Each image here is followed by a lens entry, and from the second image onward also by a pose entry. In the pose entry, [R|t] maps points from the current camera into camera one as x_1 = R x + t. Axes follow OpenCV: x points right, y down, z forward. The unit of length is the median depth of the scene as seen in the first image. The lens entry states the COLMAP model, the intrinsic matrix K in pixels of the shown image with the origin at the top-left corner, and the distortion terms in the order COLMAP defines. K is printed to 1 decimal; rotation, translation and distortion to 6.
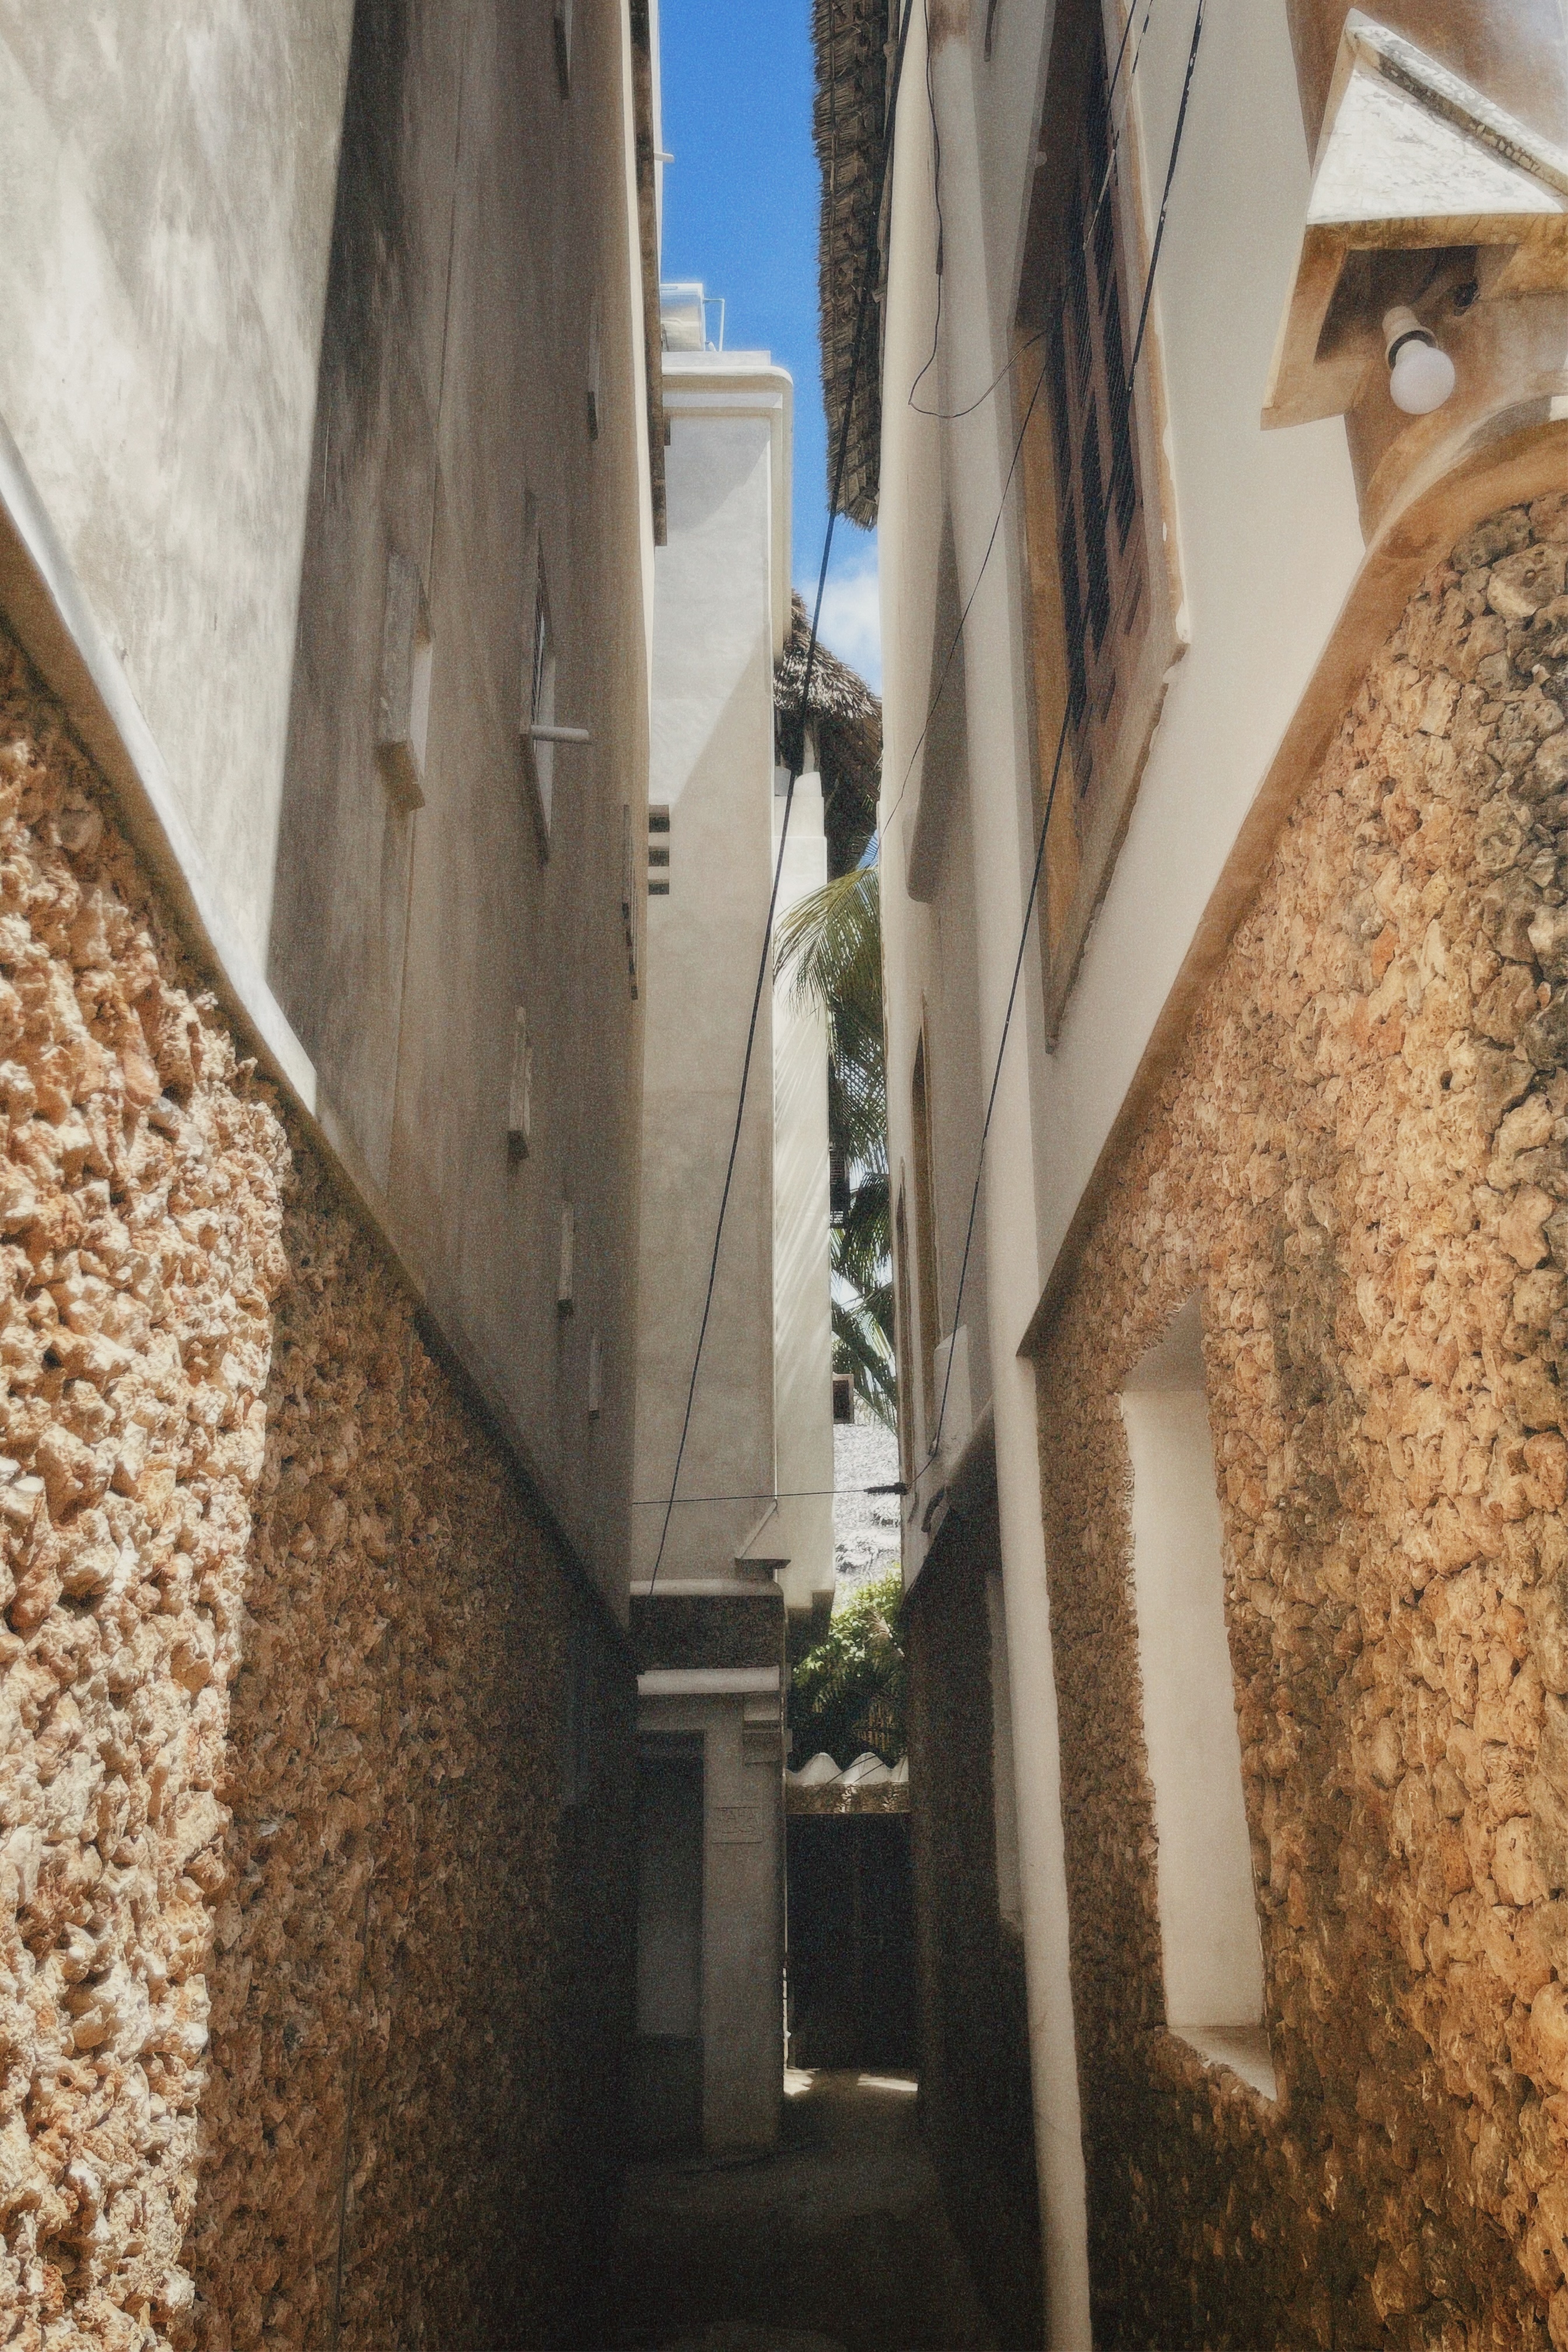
lens RADIAL K [[1797.2, 0, 784.0], [0, 1797.2, 1176.0], [0, 0, 1]] dist [0.074461, -0.098363]
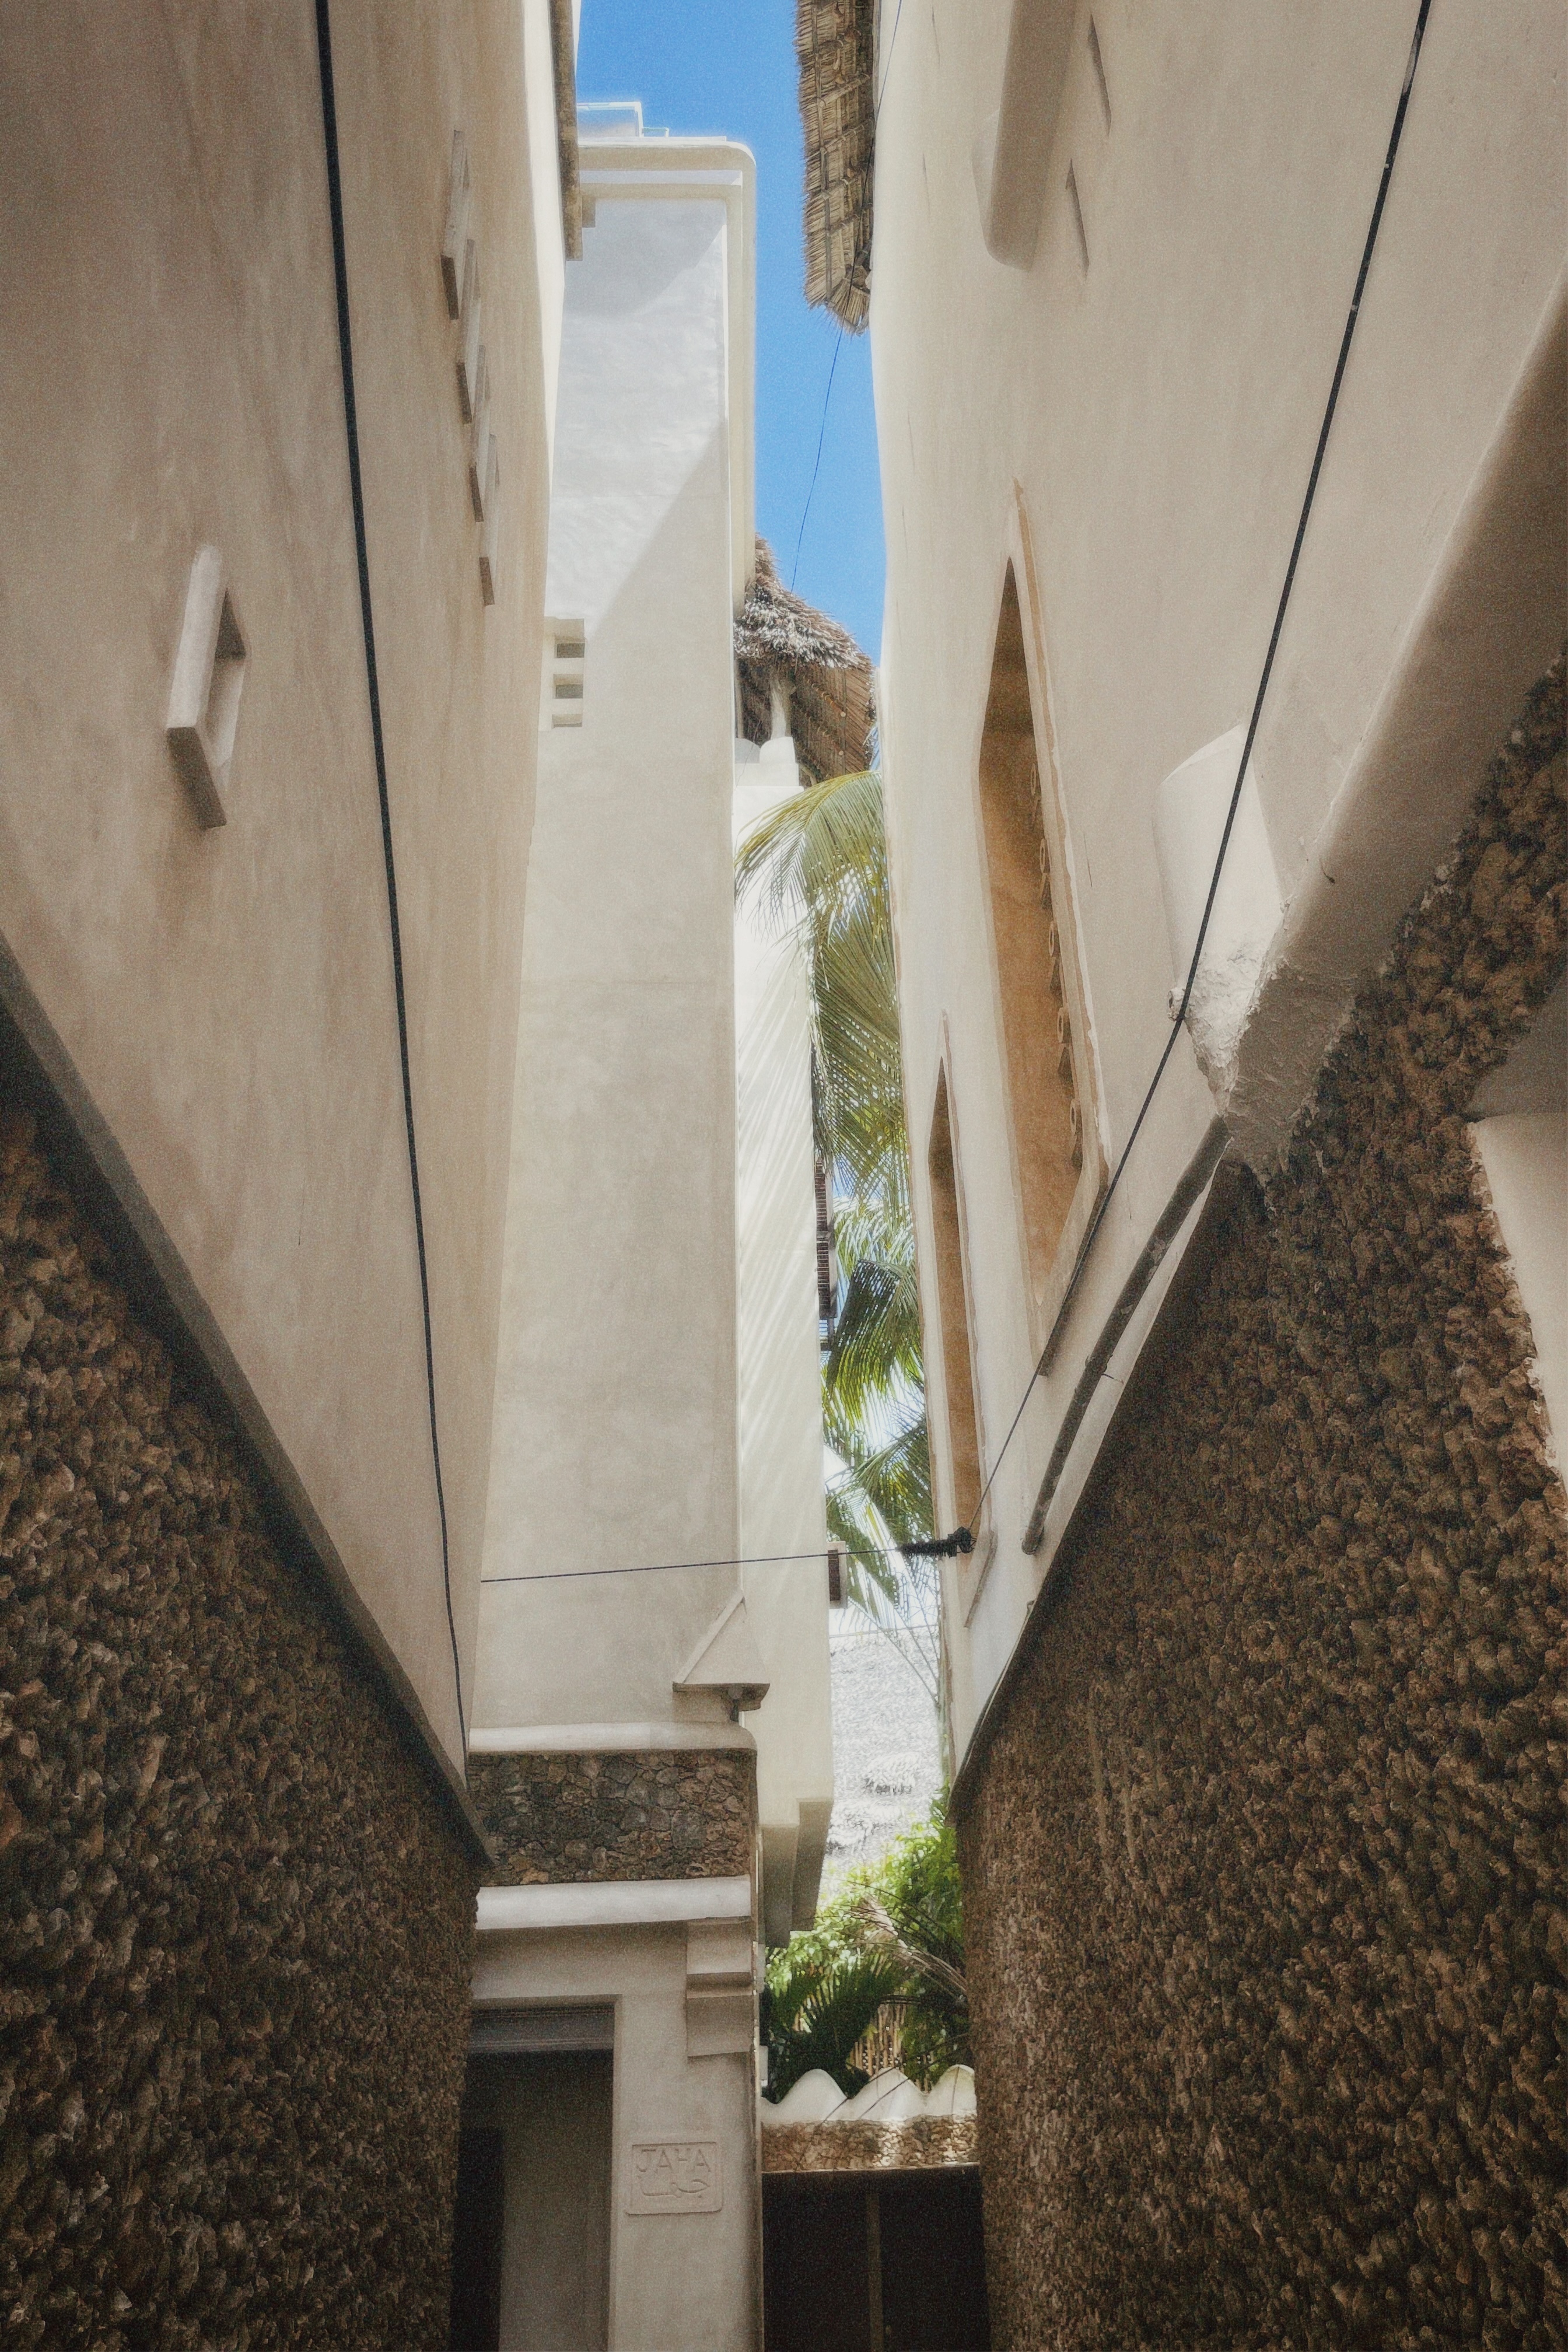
lens RADIAL K [[1797.2, 0, 784.0], [0, 1797.2, 1176.0], [0, 0, 1]] dist [0.074461, -0.098363]
pose [[0.999758, -0.006745, 0.020927, -0.002206], [0.010282, 0.984719, -0.173845, 0.123597], [-0.019435, 0.174018, 0.984551, 0.322925]]
